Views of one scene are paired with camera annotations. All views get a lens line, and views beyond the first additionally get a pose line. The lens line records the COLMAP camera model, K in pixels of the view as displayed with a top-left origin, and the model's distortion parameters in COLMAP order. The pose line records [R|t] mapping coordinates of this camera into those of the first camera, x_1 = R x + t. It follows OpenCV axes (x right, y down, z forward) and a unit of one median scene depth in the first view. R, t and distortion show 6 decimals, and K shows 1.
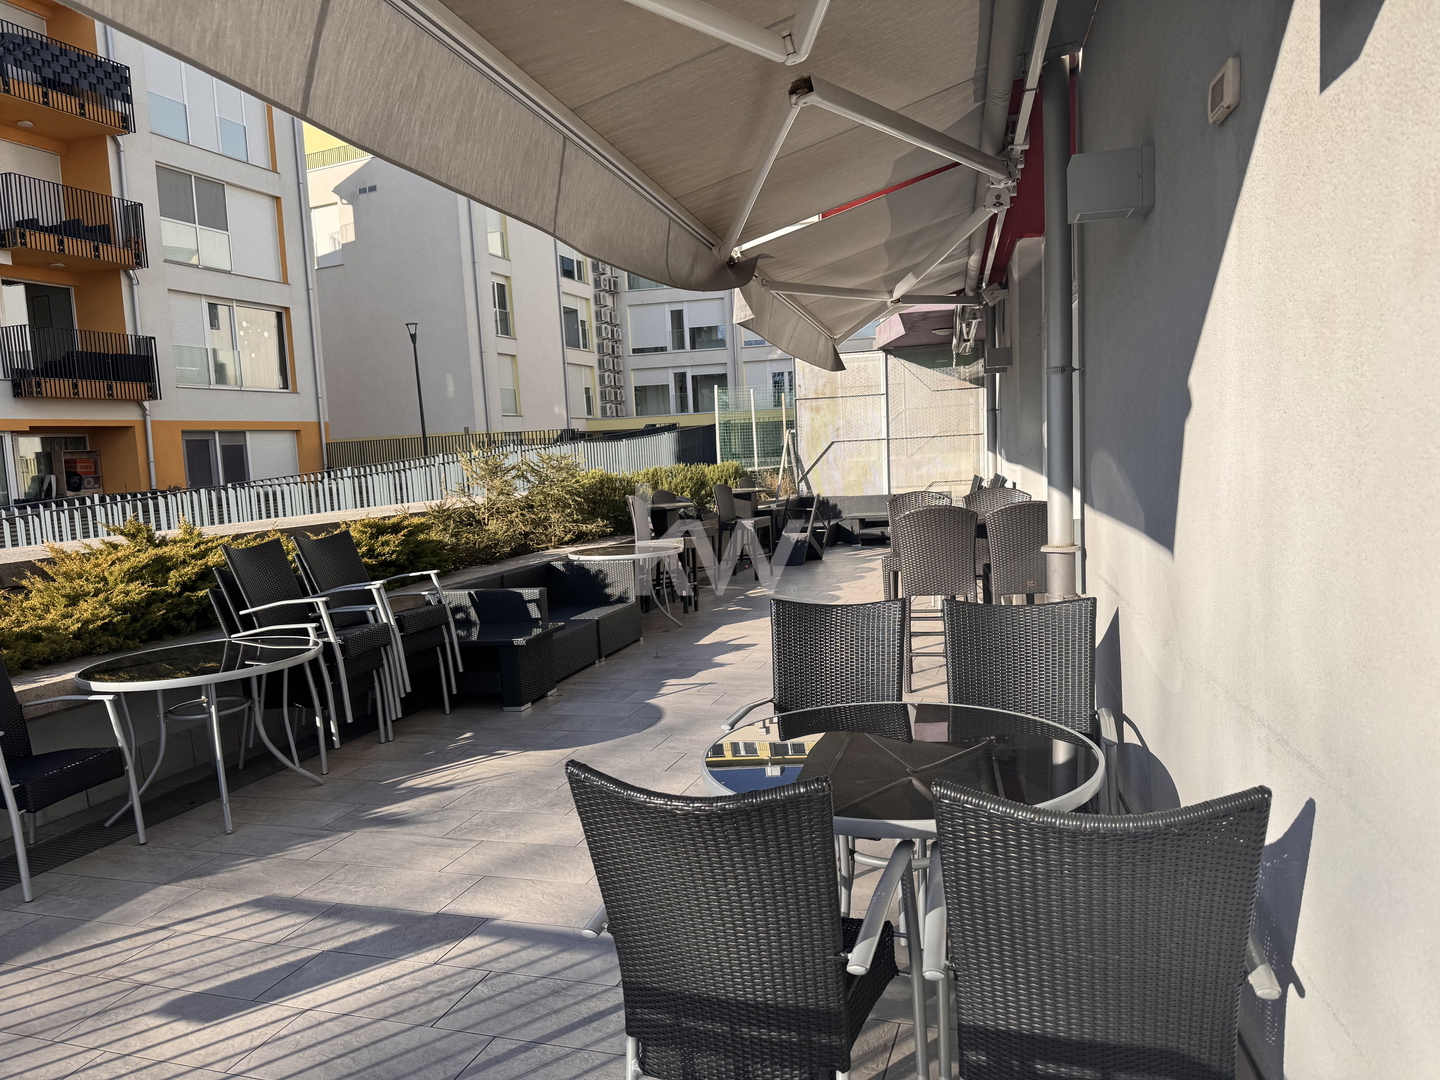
lens RADIAL K [[1029.9, 0, 721.6], [0, 1029.9, 542.5], [0, 0, 1]] dist [0.060008, -0.082199]
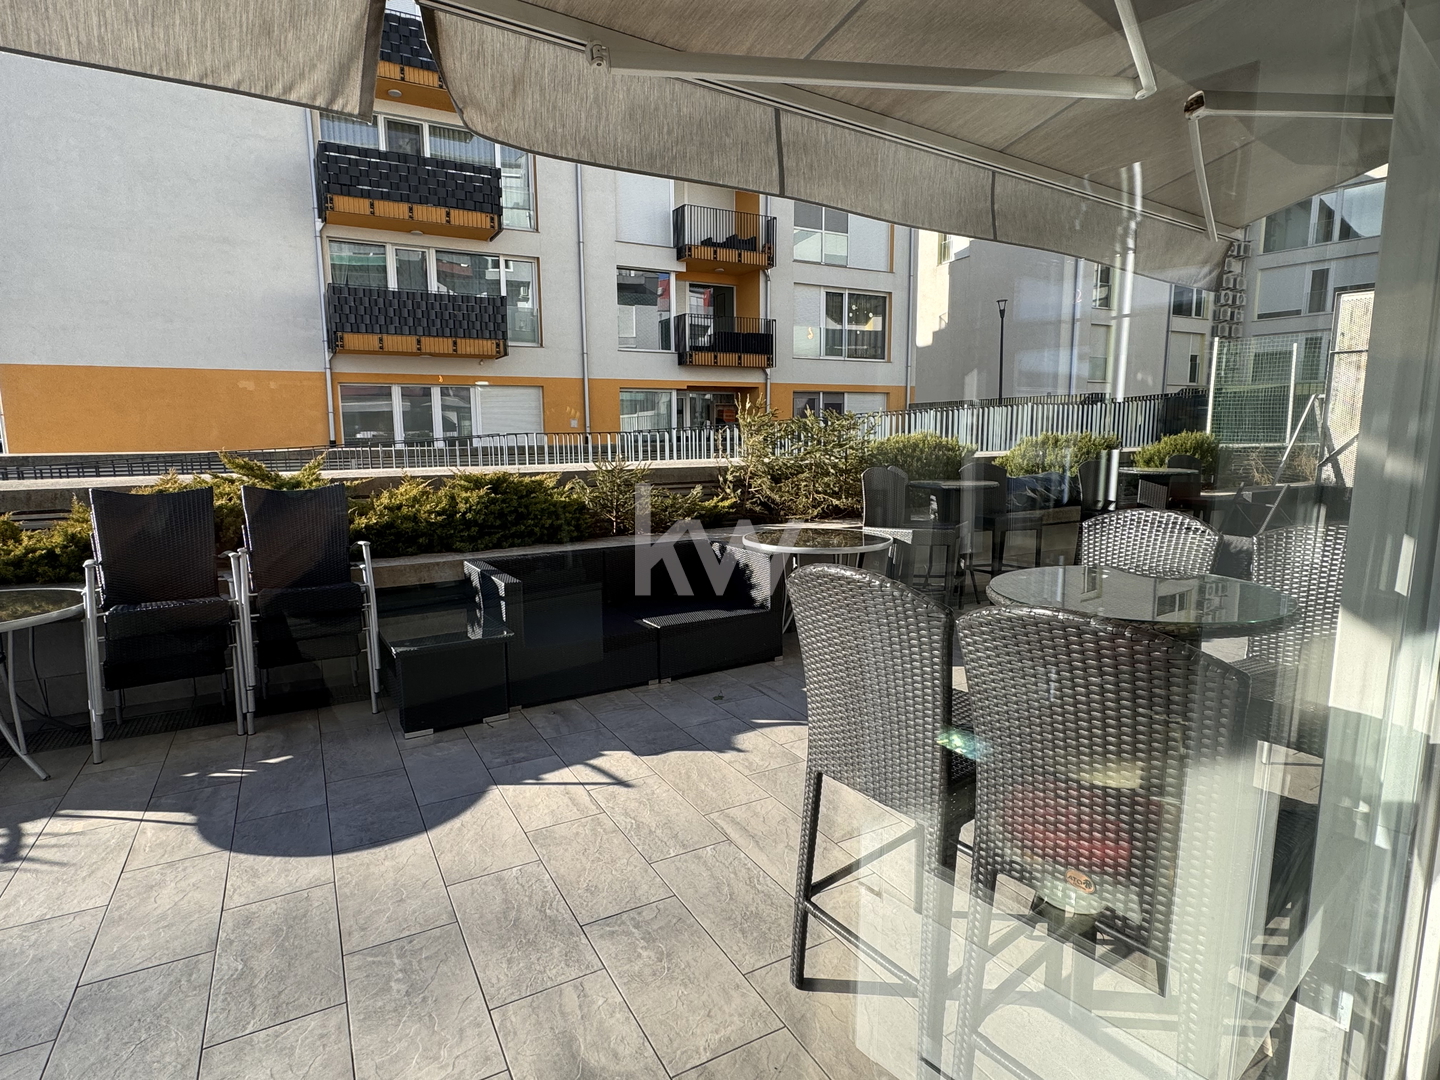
lens RADIAL K [[761.7, 0, 720.0], [0, 761.7, 540.0], [0, 0, 1]] dist [-0.007243, 0.000356]
pose [[0.725617, 0.143721, -0.672922, 0.106476], [-0.091329, 0.989408, 0.112834, -0.021903], [0.682011, -0.020418, 0.731057, 0.238624]]
